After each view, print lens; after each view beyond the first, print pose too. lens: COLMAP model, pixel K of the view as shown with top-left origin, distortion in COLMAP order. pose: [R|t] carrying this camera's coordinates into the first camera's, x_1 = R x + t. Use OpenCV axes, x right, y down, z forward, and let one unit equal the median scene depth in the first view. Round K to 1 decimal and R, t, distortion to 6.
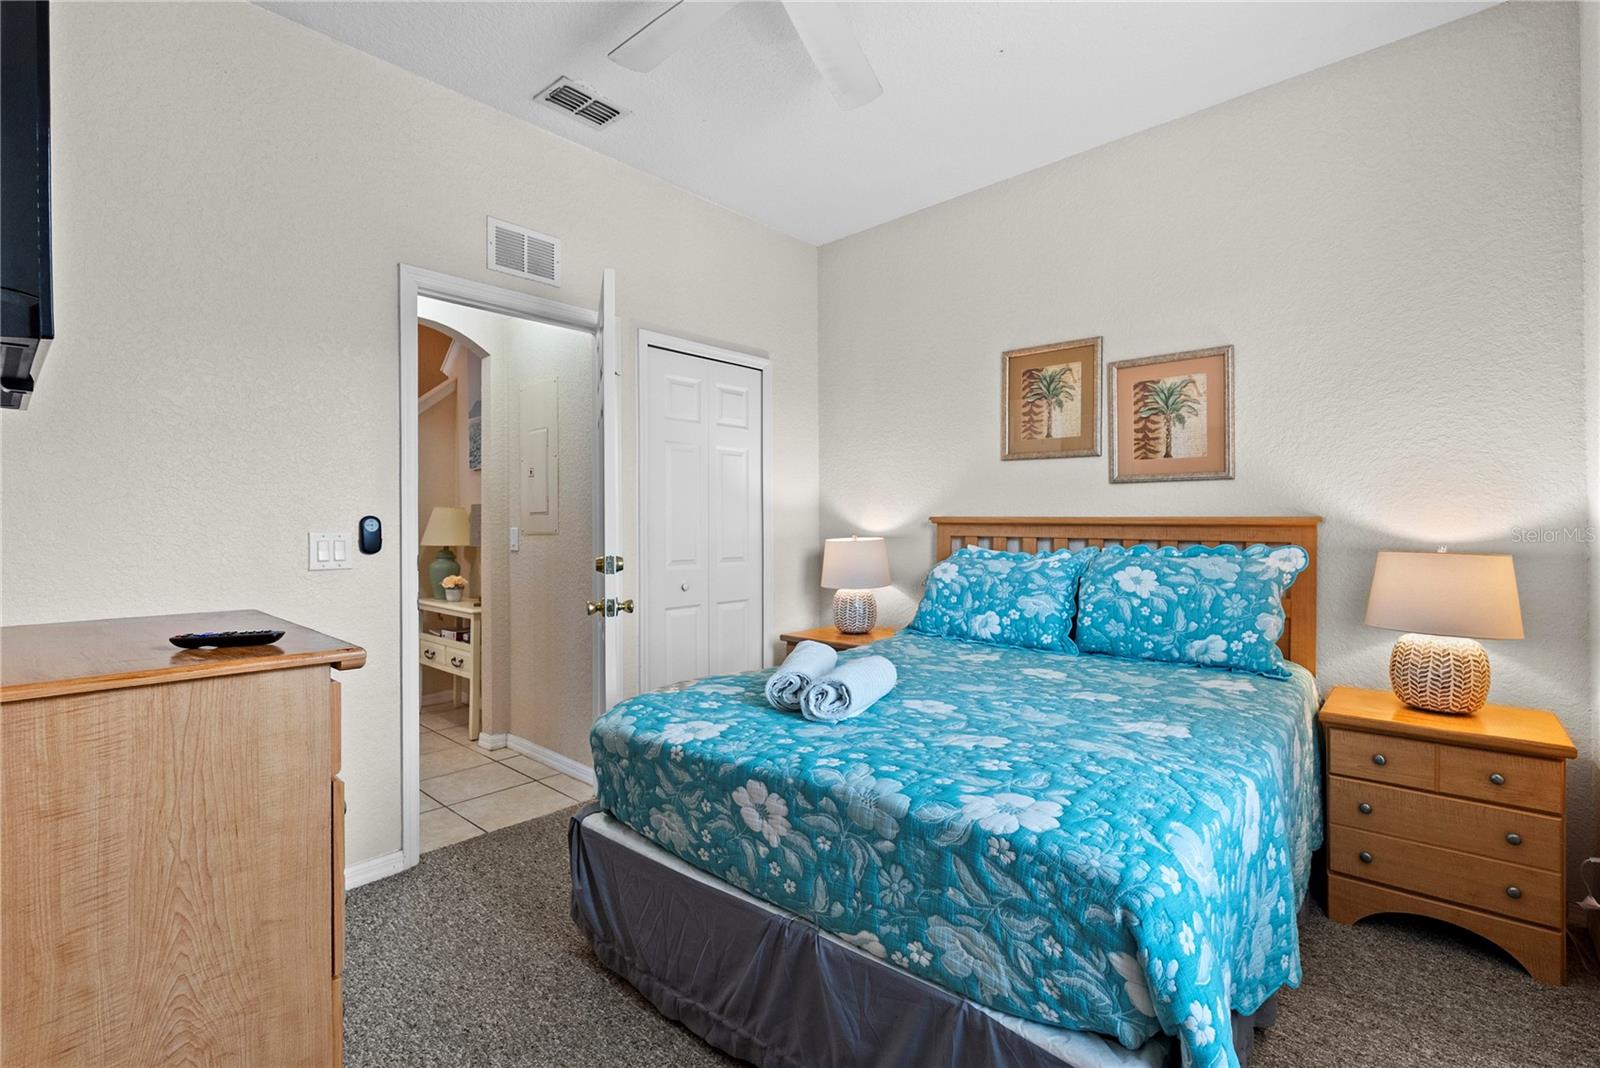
lens RADIAL K [[719.3, 0, 790.5], [0, 719.3, 532.3], [0, 0, 1]] dist [-0.009254, 0.002626]
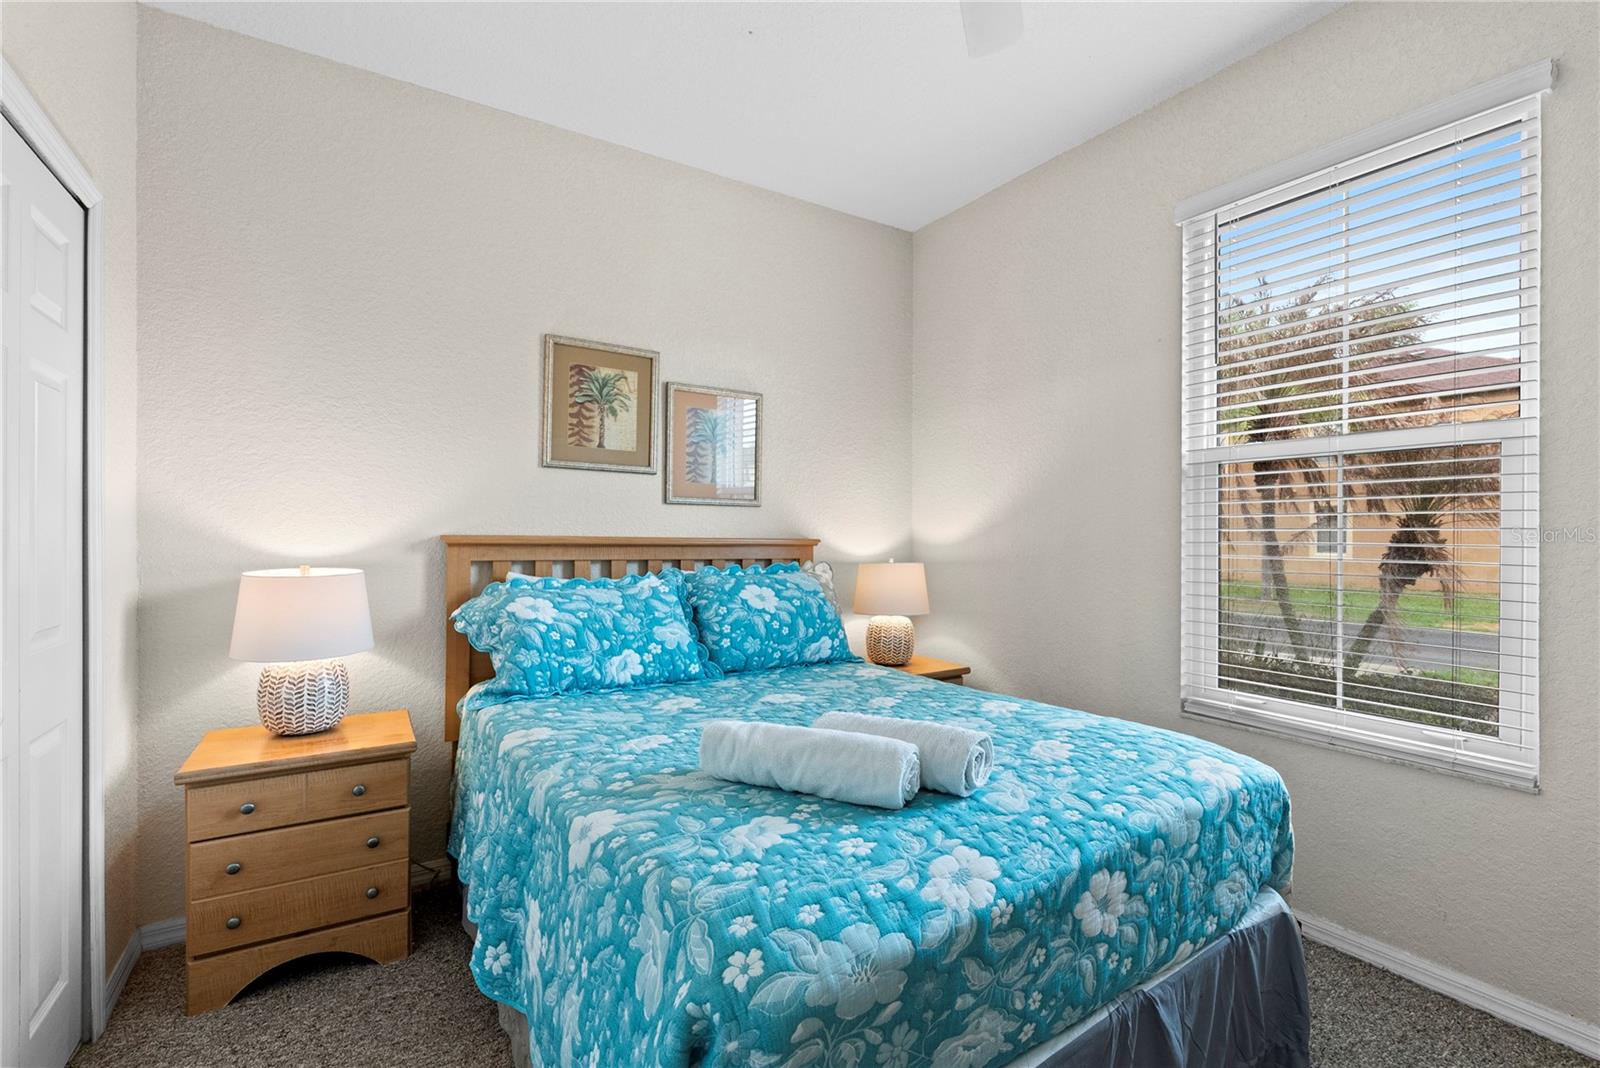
lens RADIAL K [[719.3, 0, 794.1], [0, 719.3, 540.4], [0, 0, 1]] dist [-0.009254, 0.002626]
pose [[0.243090, -0.001261, 0.970003, -0.500052], [0.007747, 0.999970, -0.000641, -0.016092], [-0.969973, 0.007671, 0.243093, 0.620604]]
